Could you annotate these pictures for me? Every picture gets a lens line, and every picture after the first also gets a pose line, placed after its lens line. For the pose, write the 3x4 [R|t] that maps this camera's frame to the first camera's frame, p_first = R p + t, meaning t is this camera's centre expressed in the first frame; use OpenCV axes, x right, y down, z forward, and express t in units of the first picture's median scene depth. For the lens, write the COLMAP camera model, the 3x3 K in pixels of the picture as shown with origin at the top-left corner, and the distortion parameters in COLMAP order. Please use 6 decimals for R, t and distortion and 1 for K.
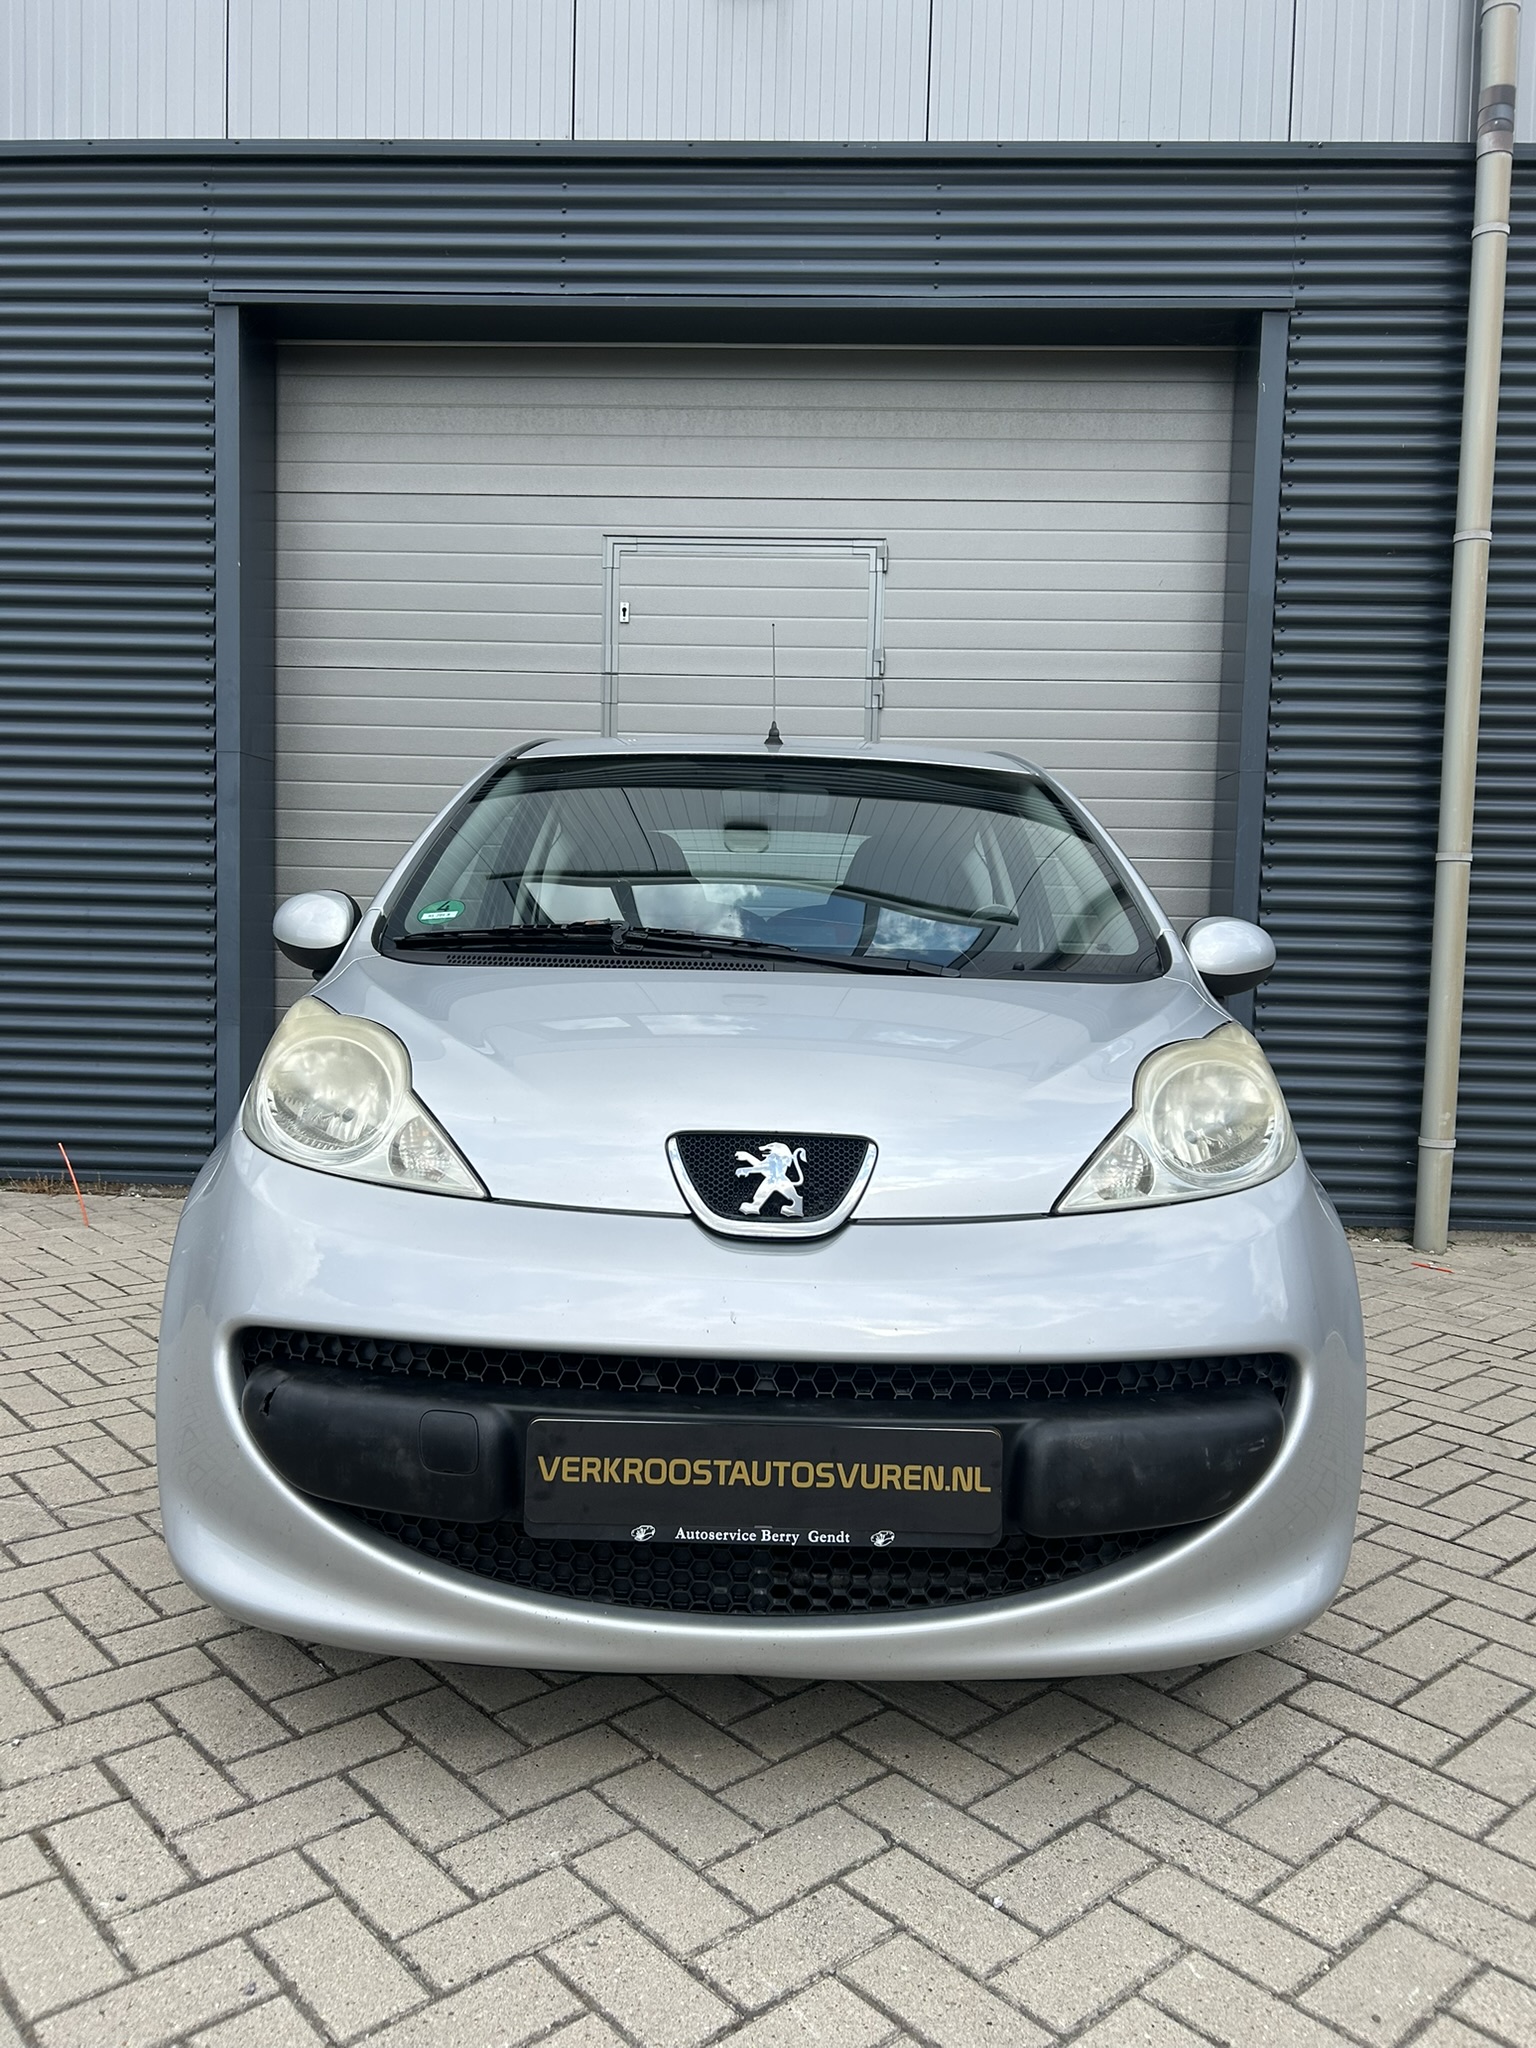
lens RADIAL K [[1558.2, 0, 771.6], [0, 1558.2, 1028.6], [0, 0, 1]] dist [0.042251, -0.052452]
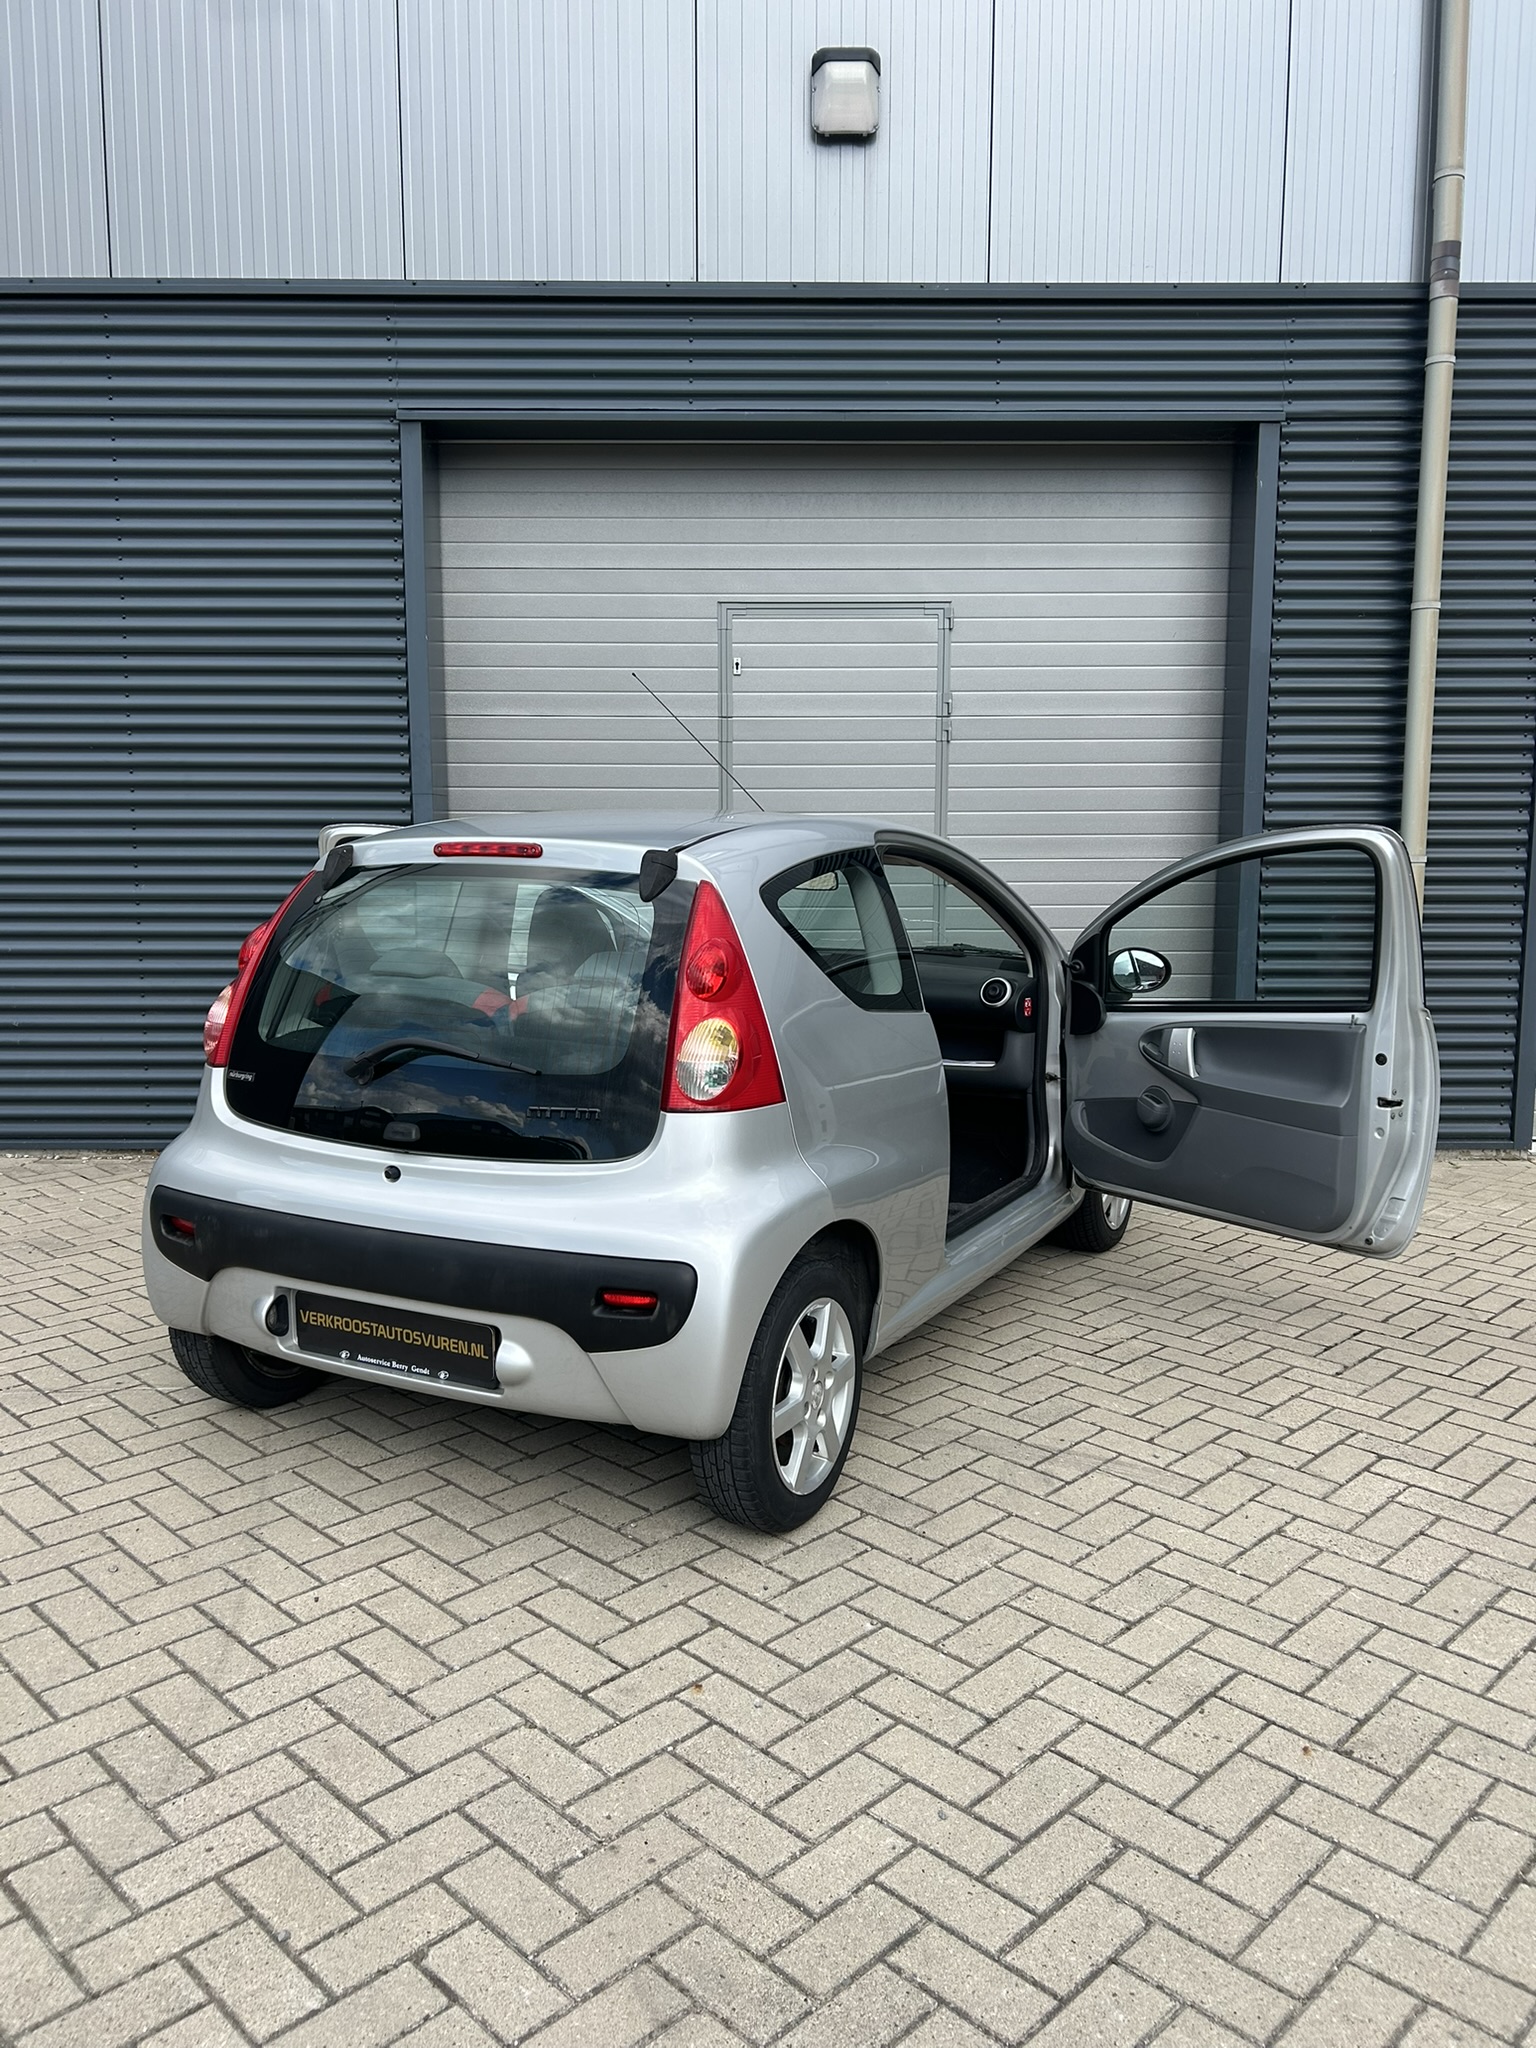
lens RADIAL K [[1563.9, 0, 768.0], [0, 1563.9, 1024.0], [0, 0, 1]] dist [0.010879, 0.005697]
pose [[0.998038, -0.031880, 0.053895, -0.164588], [0.028755, 0.997915, 0.057788, -0.066659], [-0.055625, -0.056125, 0.996873, -0.253481]]
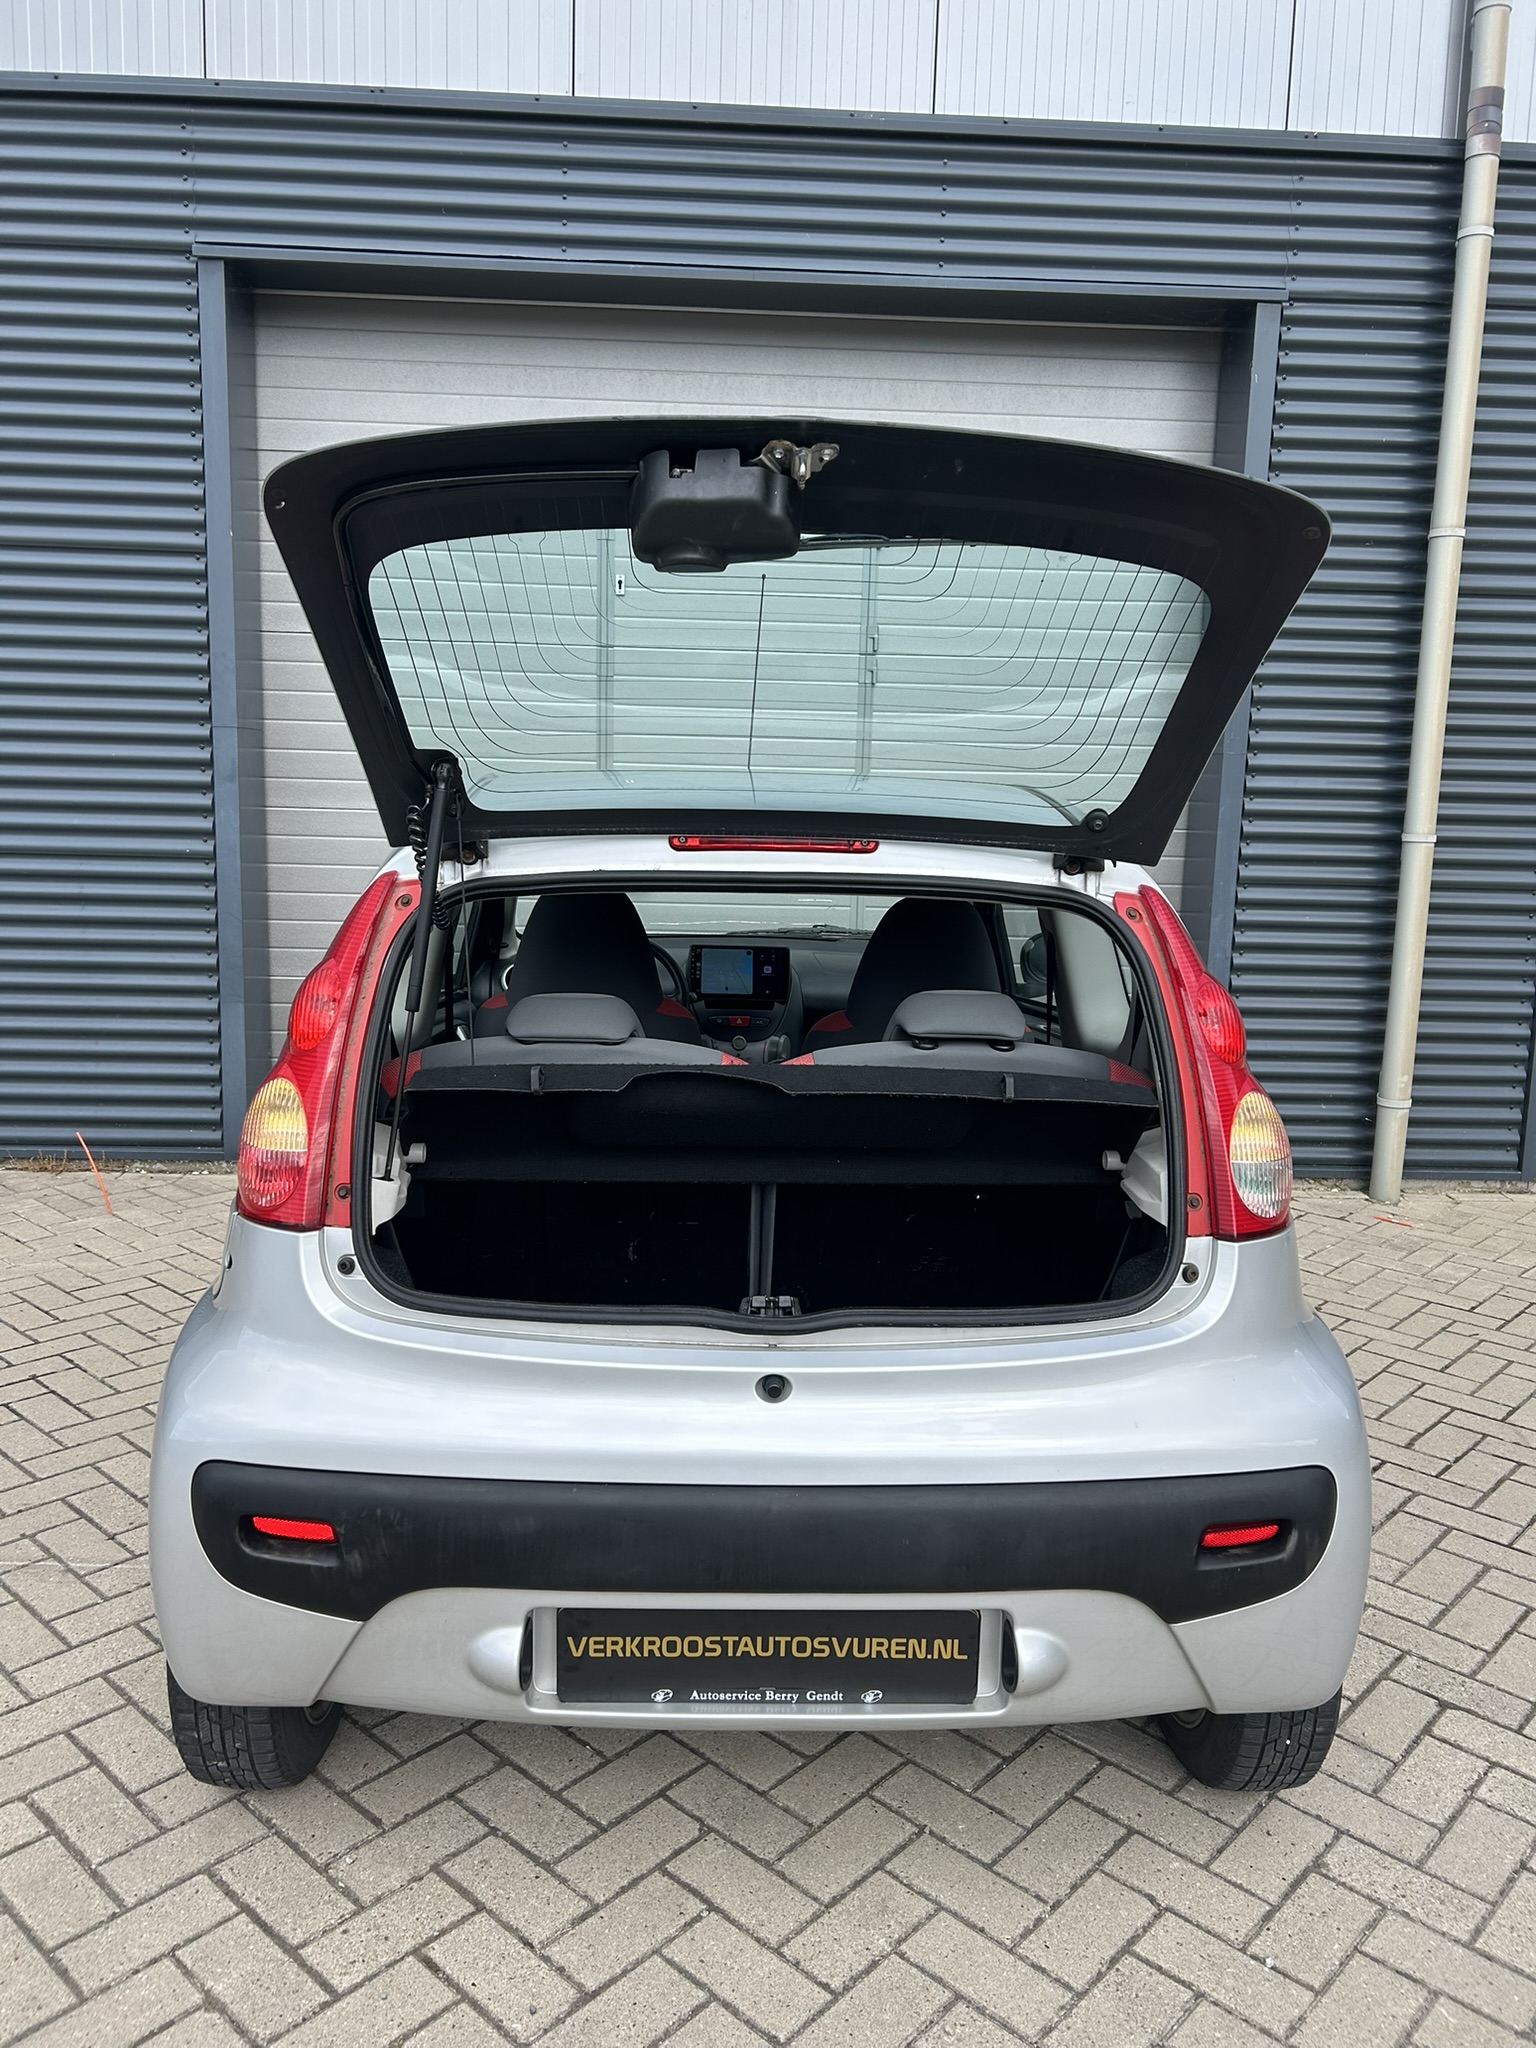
lens RADIAL K [[1557.3, 0, 758.7], [0, 1557.3, 1012.8], [0, 0, 1]] dist [0.033606, -0.043929]
pose [[0.995557, -0.013743, 0.093152, -0.116935], [0.005532, 0.996120, 0.087832, -0.089933], [-0.093998, -0.086927, 0.991770, -0.023842]]
